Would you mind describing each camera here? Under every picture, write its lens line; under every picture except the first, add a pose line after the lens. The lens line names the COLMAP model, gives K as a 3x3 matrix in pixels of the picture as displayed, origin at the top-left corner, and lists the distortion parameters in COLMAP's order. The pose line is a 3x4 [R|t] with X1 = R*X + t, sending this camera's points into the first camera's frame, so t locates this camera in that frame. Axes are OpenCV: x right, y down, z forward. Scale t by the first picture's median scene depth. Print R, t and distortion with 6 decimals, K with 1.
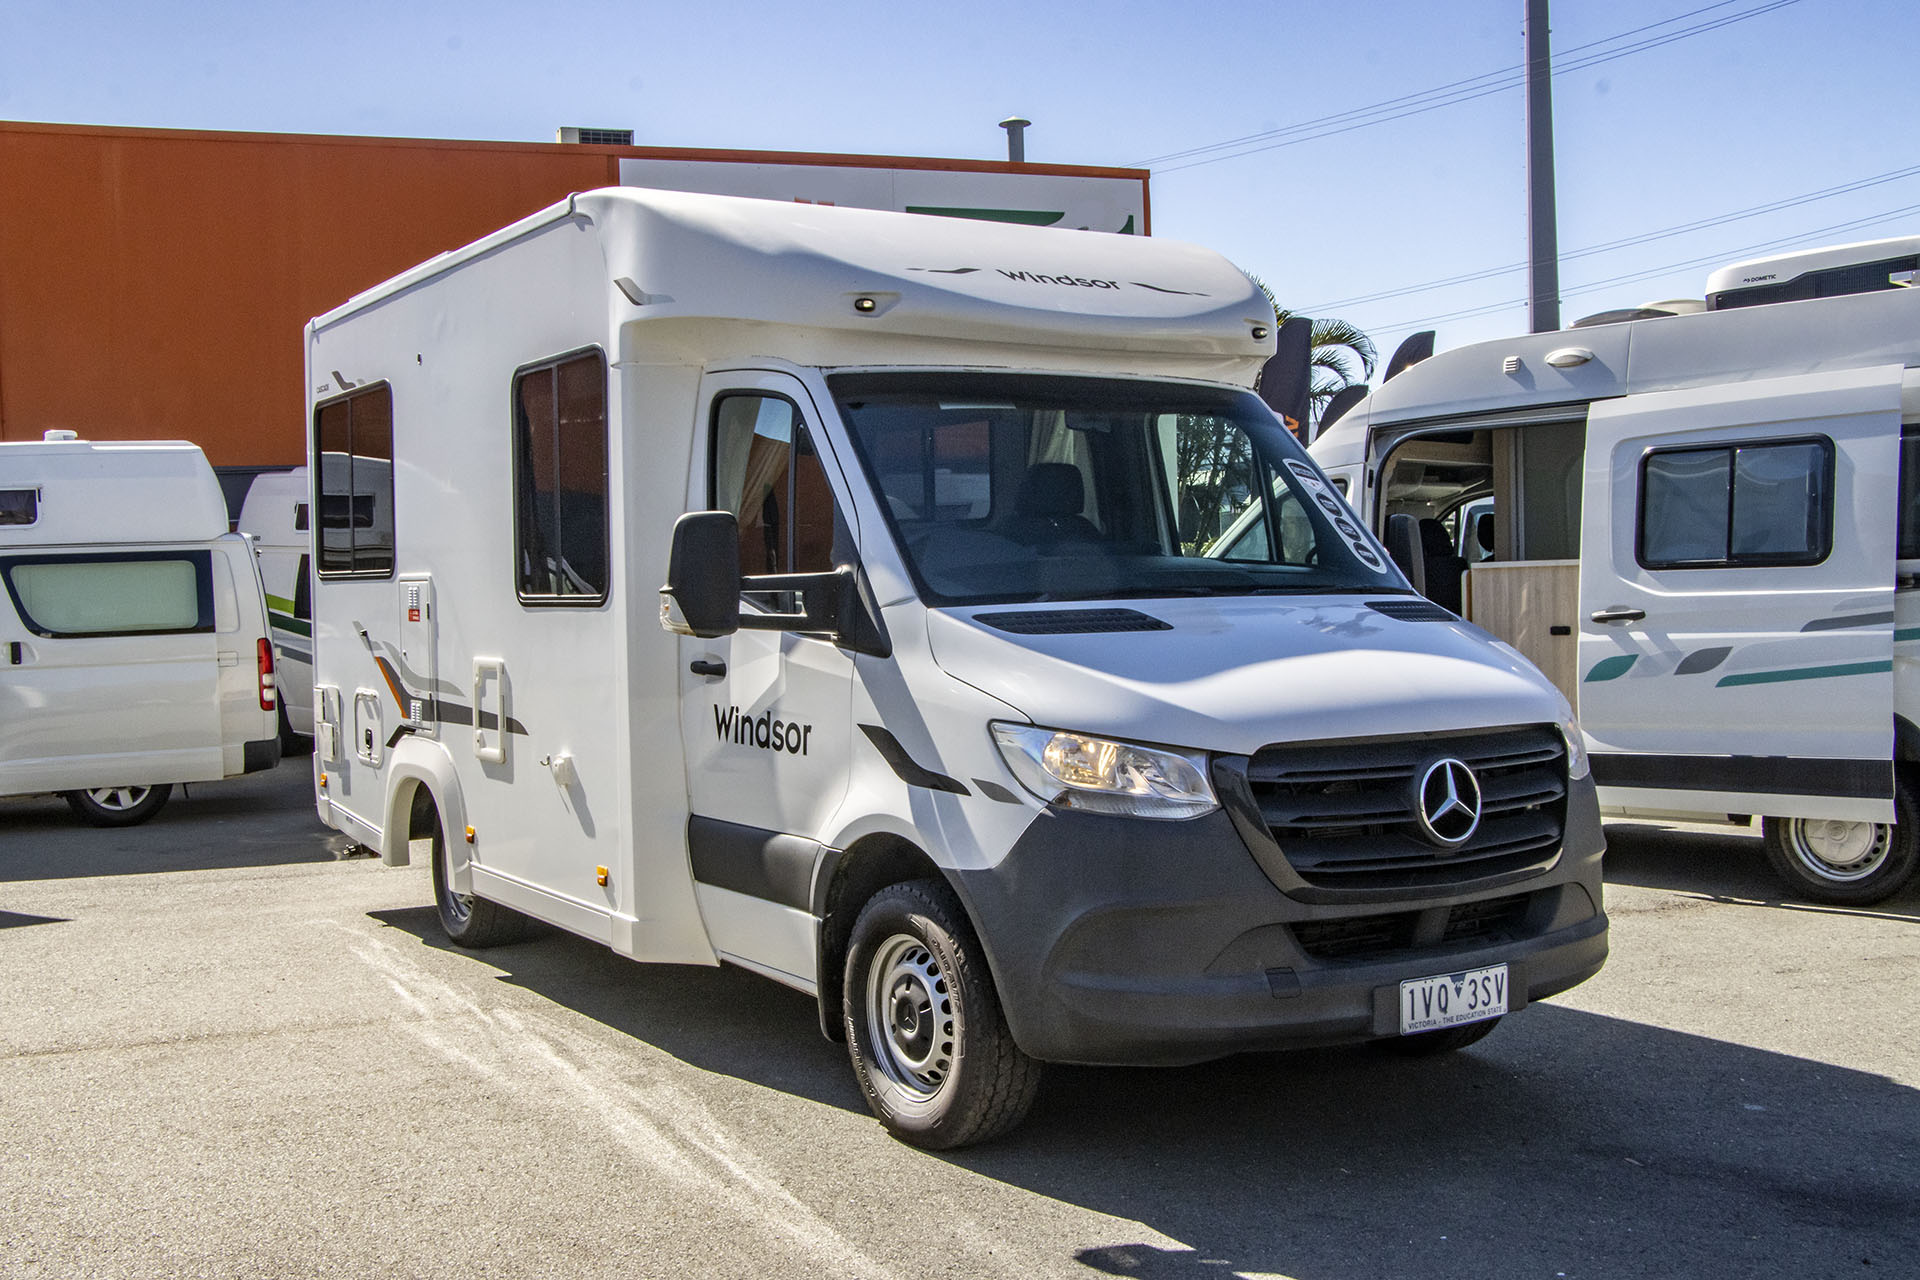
lens RADIAL K [[2180.7, 0, 960.0], [0, 2180.7, 640.0], [0, 0, 1]] dist [-0.067718, 0.012403]
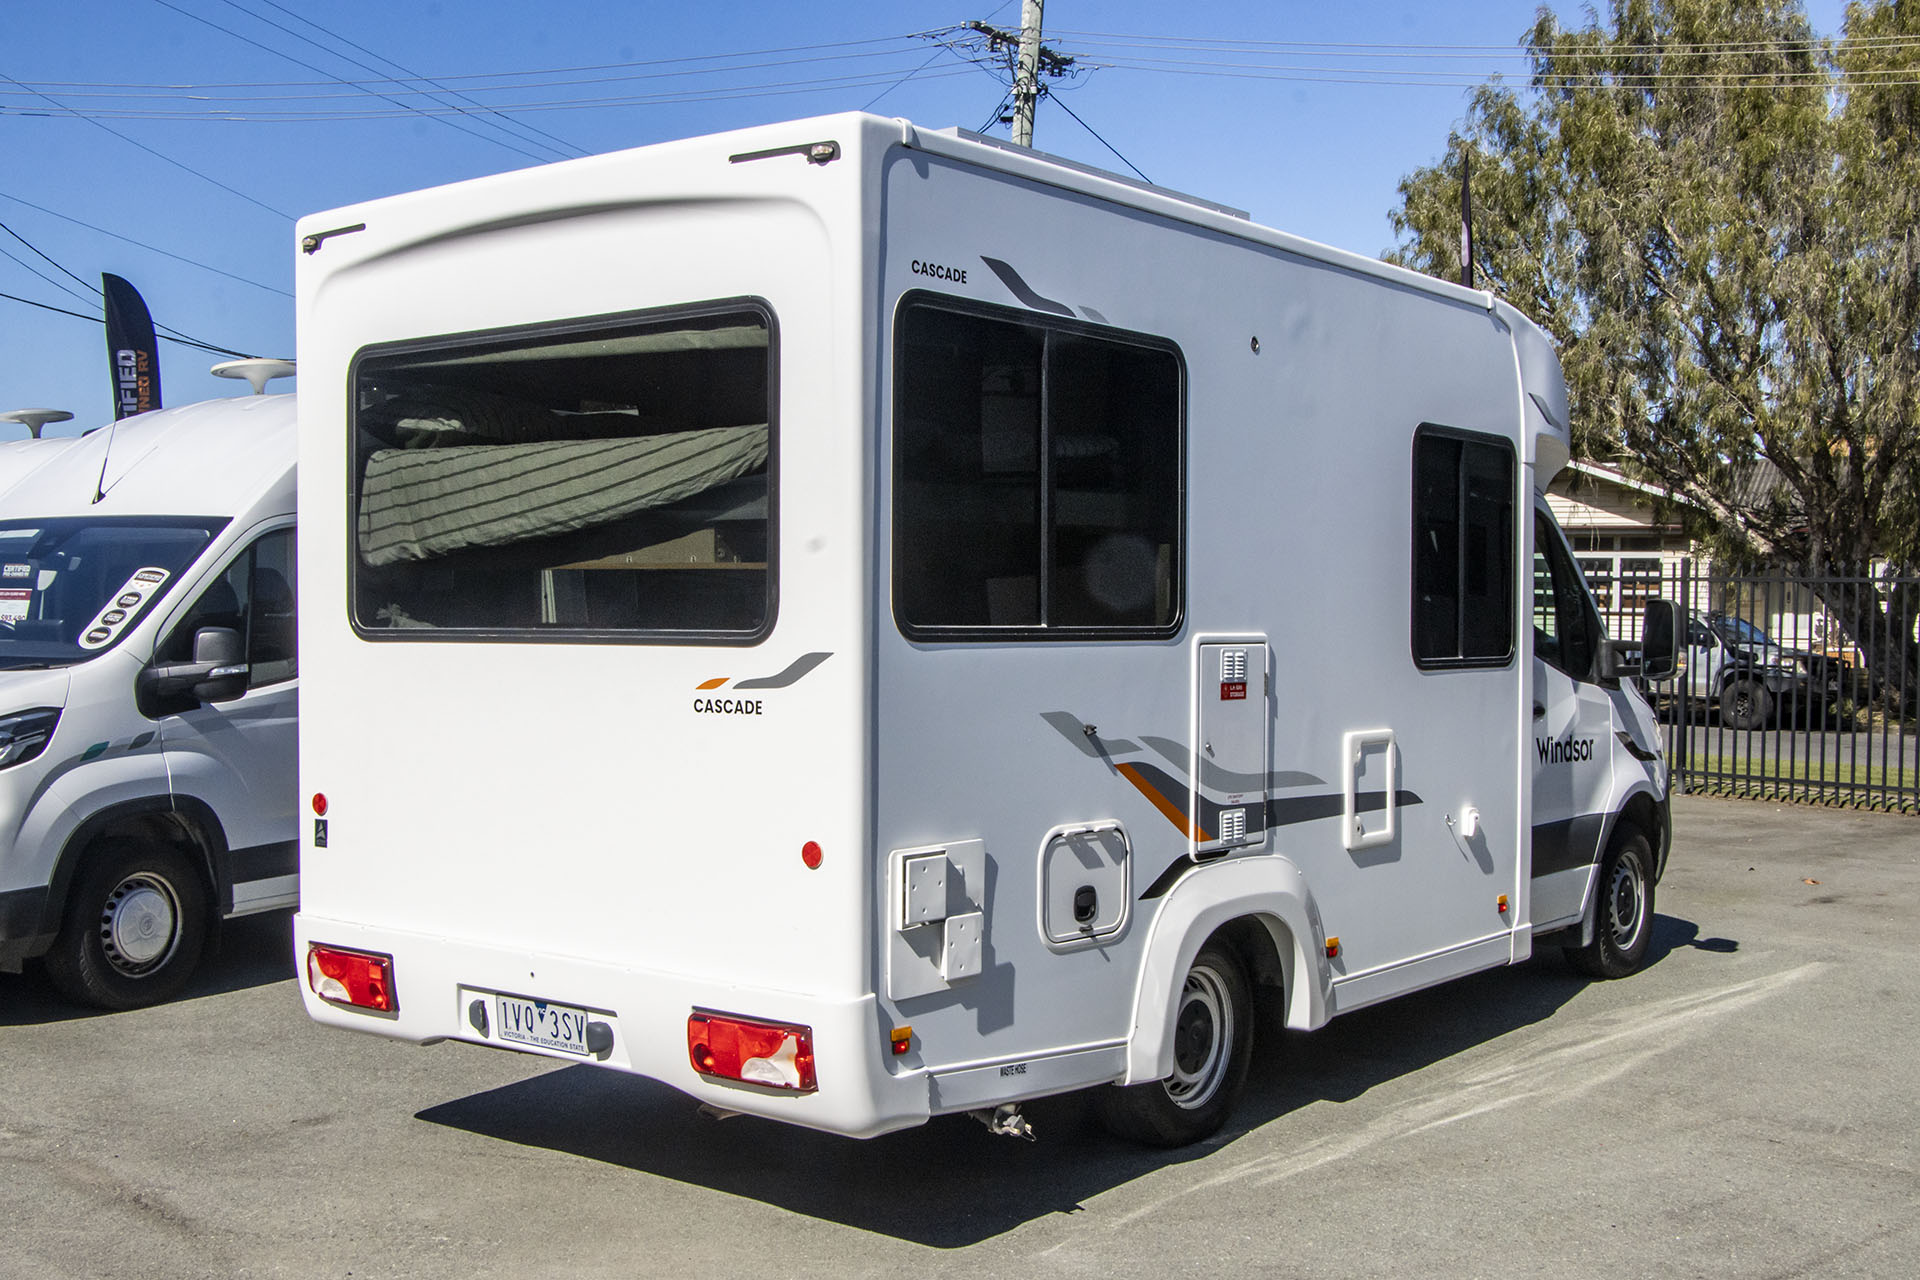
lens RADIAL K [[2072.5, 0, 959.6], [0, 2072.5, 616.4], [0, 0, 1]] dist [-0.065161, 0.011888]
pose [[-0.365136, 0.012044, 0.930876, -0.936354], [0.024856, 0.999686, -0.003185, -0.039602], [-0.930622, 0.021975, -0.365321, 1.456286]]
